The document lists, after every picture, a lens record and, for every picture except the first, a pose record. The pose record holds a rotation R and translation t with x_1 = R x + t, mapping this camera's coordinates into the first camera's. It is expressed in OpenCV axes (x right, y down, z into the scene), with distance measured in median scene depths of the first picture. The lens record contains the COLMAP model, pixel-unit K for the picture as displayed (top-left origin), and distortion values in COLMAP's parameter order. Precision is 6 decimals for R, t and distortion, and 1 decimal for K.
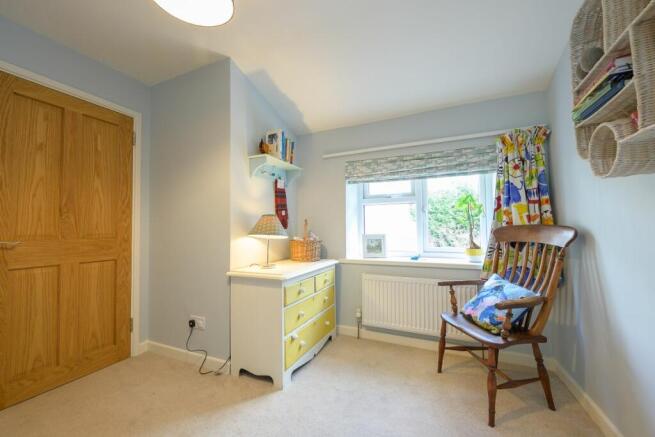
lens RADIAL K [[257.1, 0, 329.1], [0, 257.1, 219.5], [0, 0, 1]] dist [-0.004539, -0.000124]
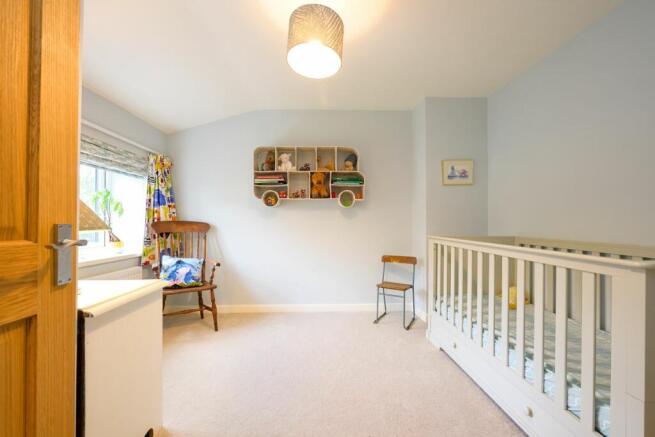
lens RADIAL K [[257.1, 0, 327.6], [0, 257.1, 222.8], [0, 0, 1]] dist [-0.004539, -0.000124]
pose [[-0.442633, 0.009335, 0.896654, -0.933671], [-0.025660, 0.999404, -0.023072, 0.039760], [-0.896336, -0.033221, -0.442130, 0.767287]]
